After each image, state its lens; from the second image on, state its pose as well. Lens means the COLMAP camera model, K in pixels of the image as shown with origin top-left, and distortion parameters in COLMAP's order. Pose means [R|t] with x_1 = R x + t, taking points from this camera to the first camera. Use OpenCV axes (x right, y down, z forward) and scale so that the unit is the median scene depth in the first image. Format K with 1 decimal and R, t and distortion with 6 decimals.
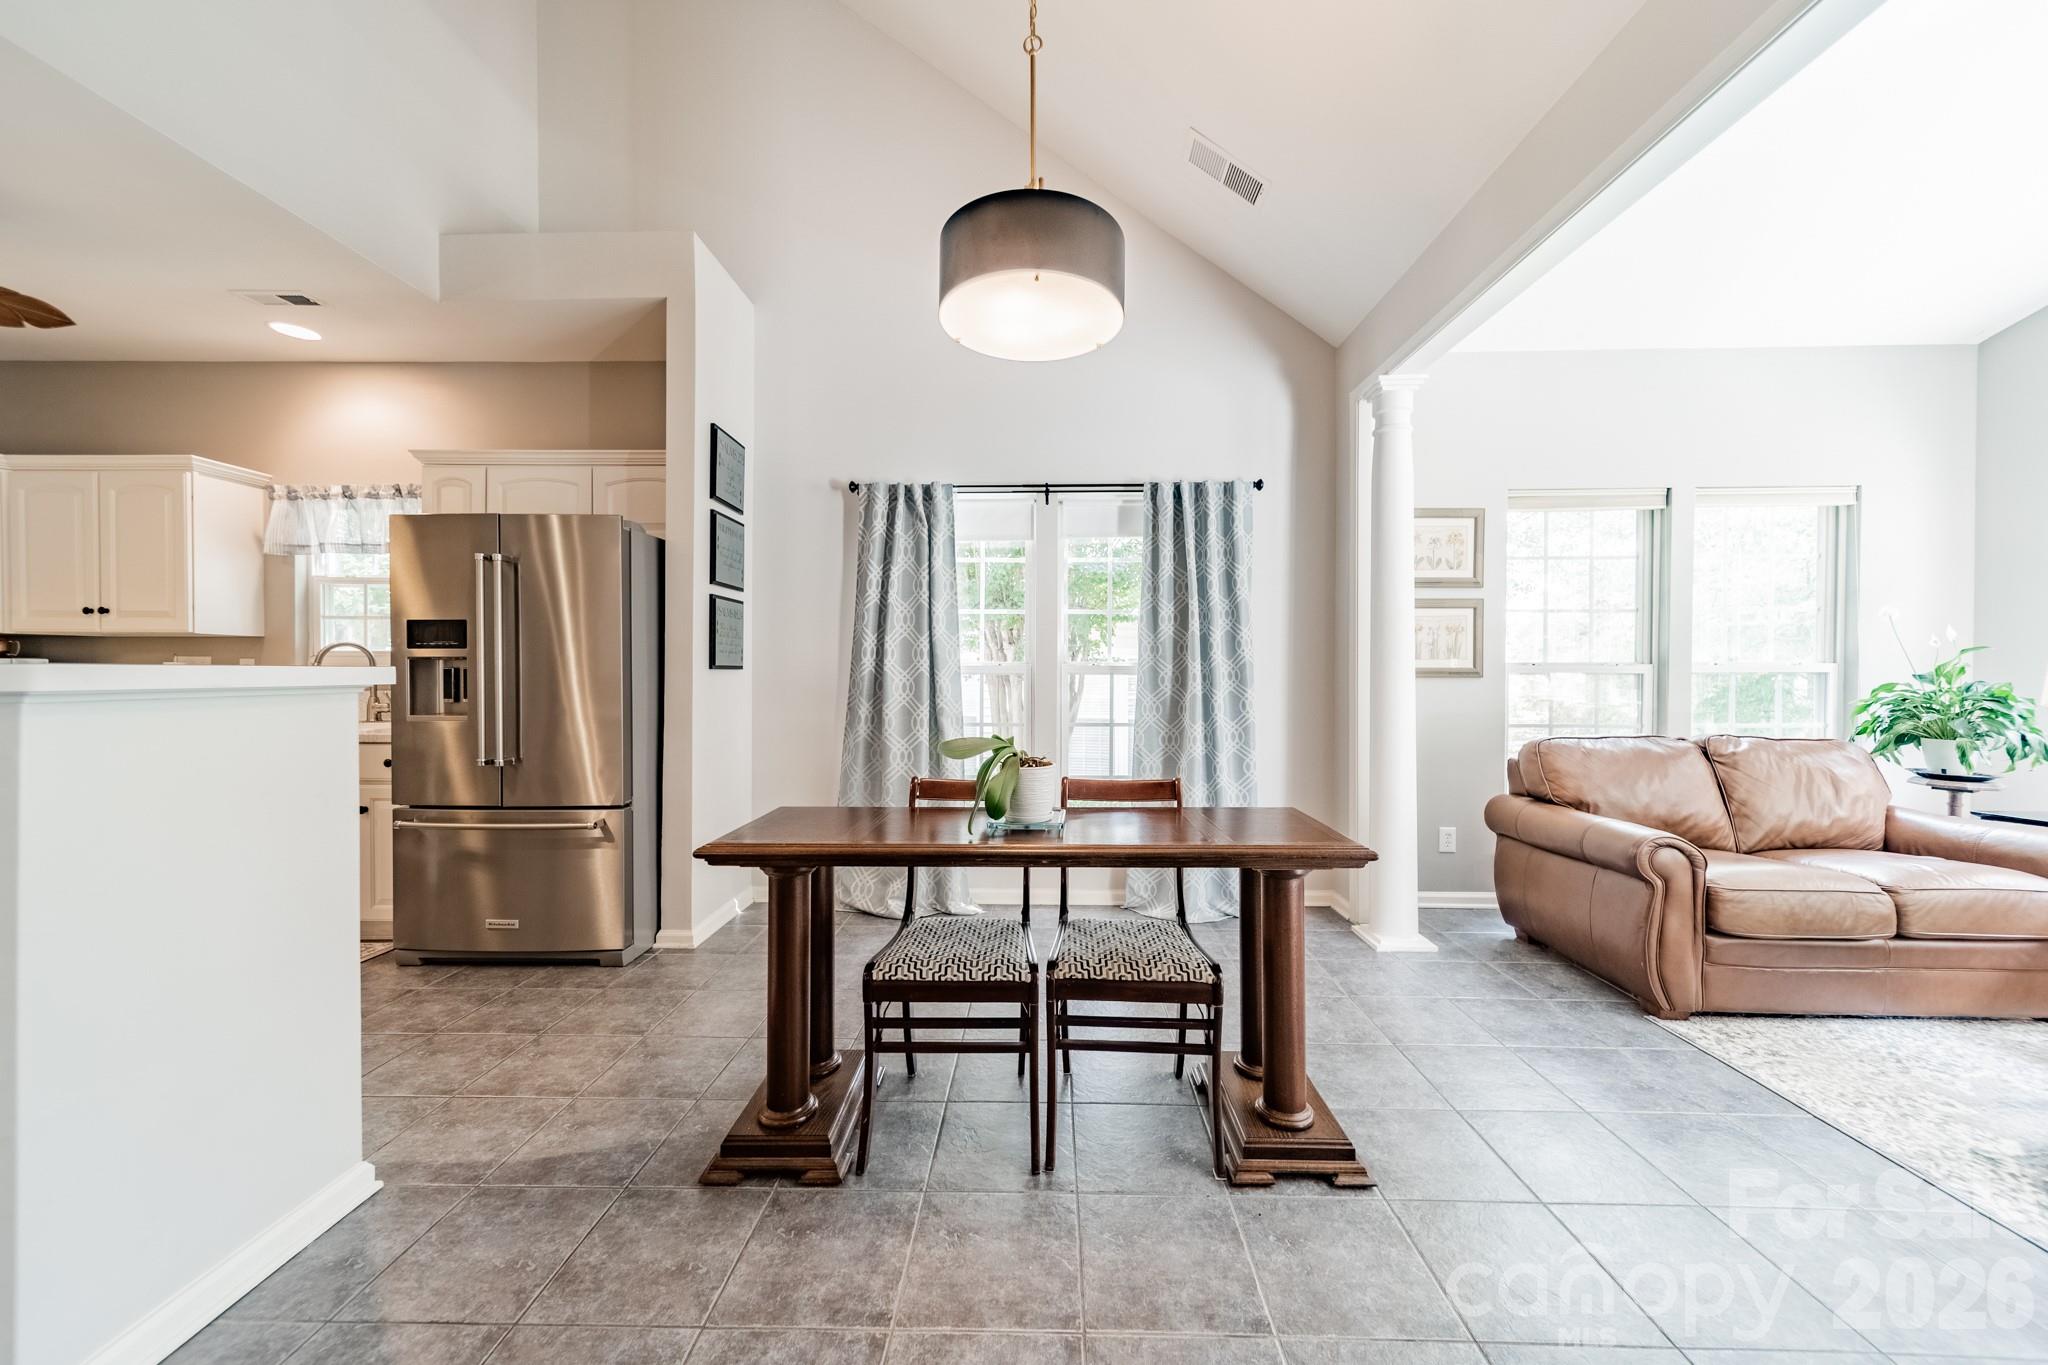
lens RADIAL K [[725.9, 0, 1024.7], [0, 725.9, 674.2], [0, 0, 1]] dist [0.002577, 0.000054]
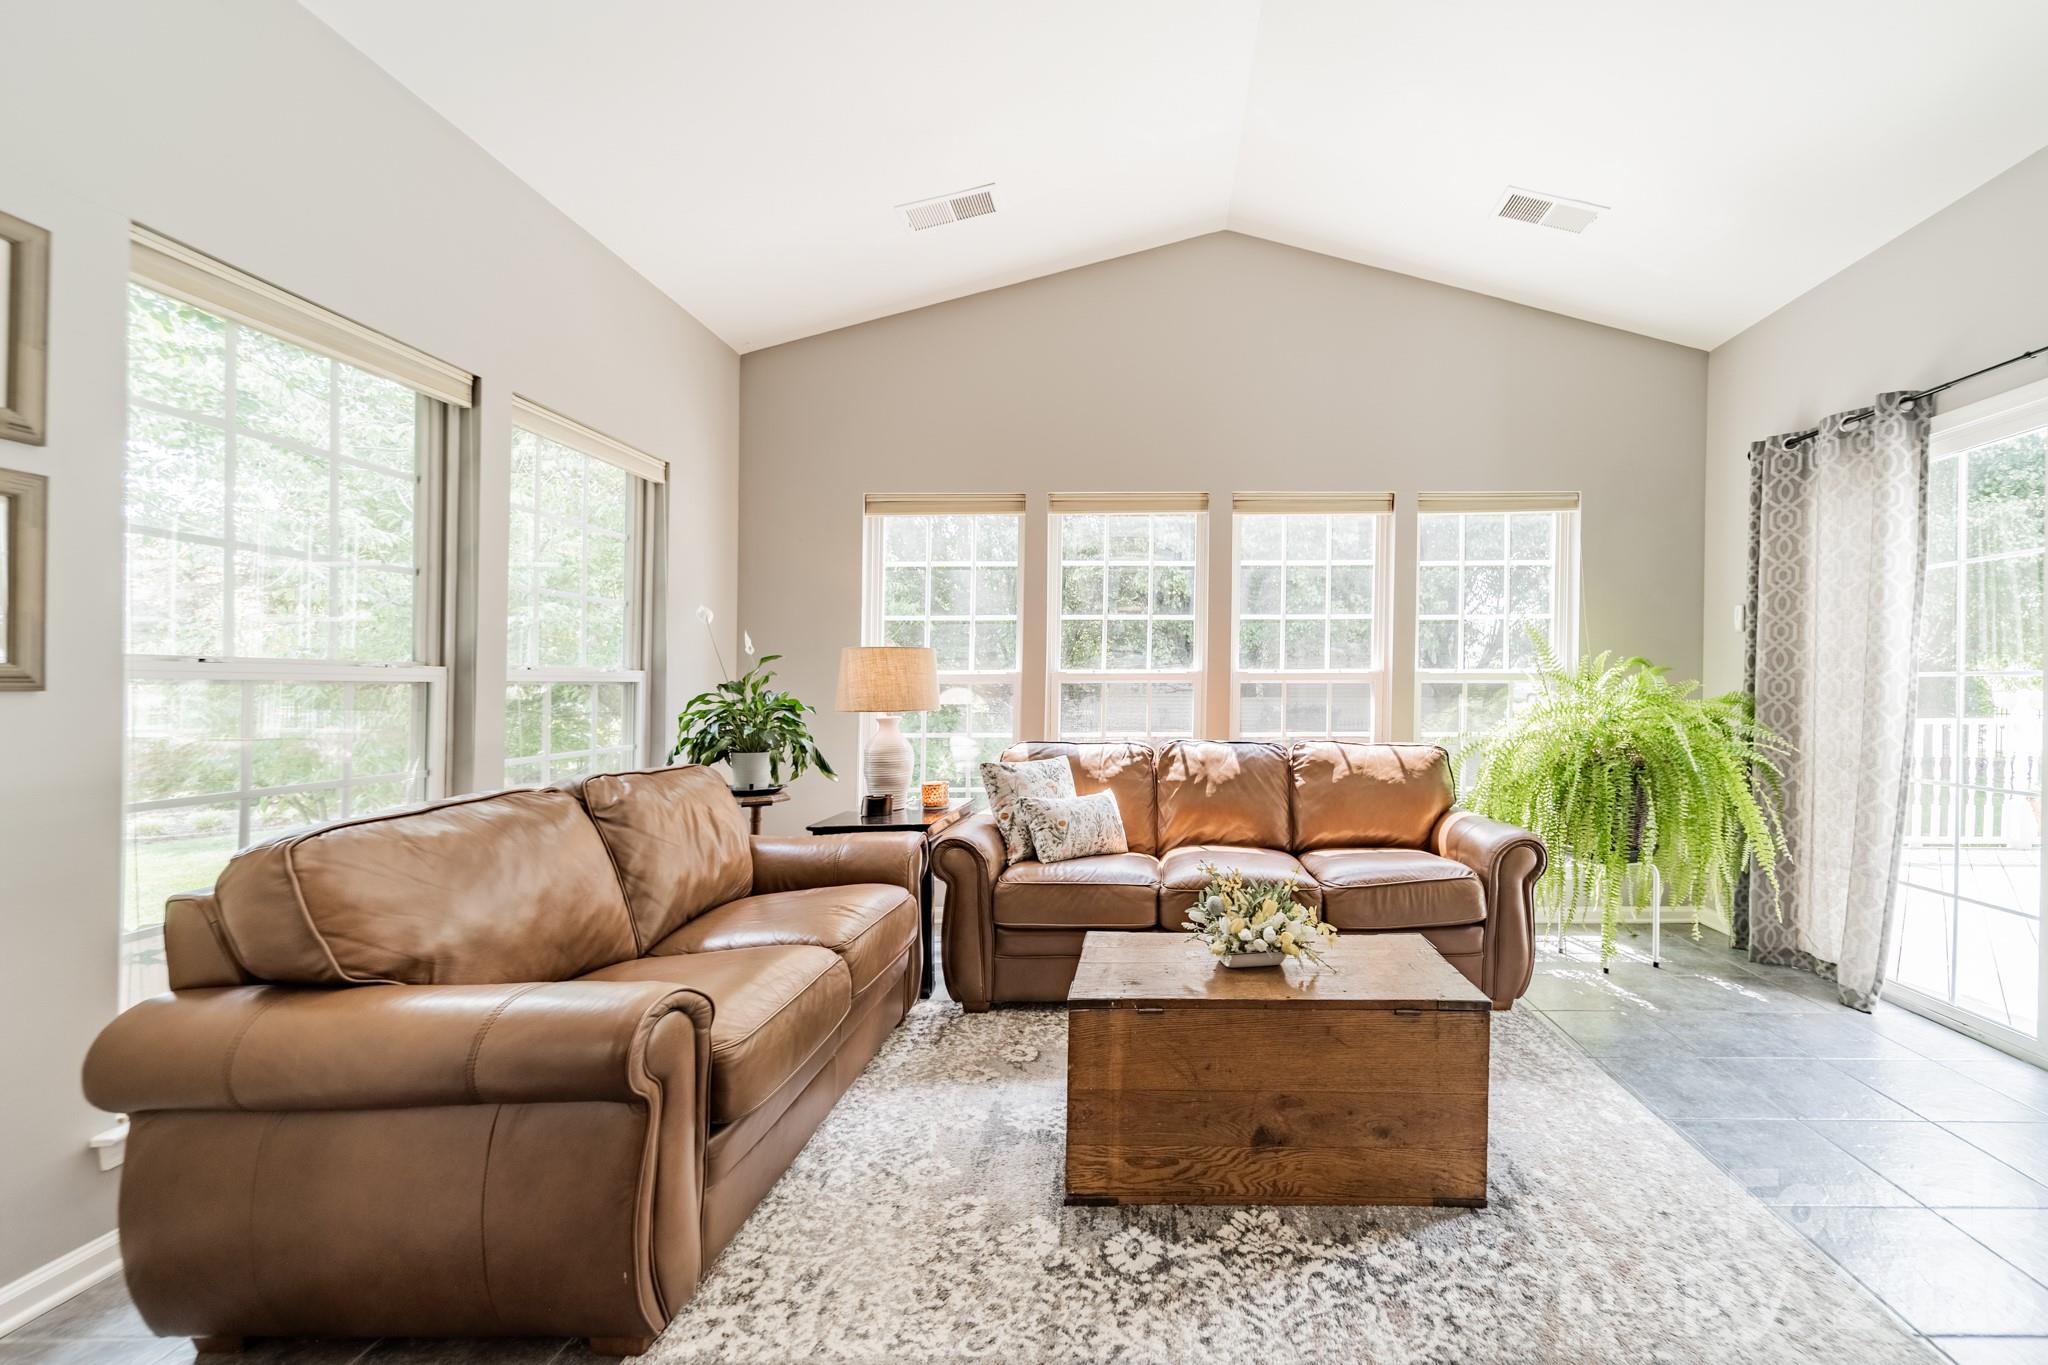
lens RADIAL K [[722.2, 0, 1035.4], [0, 722.2, 687.5], [0, 0, 1]] dist [0.006777, 0.000013]
pose [[-0.028627, 0.000638, 0.999590, 0.288011], [0.004603, 0.999989, -0.000506, 0.006848], [-0.999580, 0.004587, -0.028630, 0.596857]]
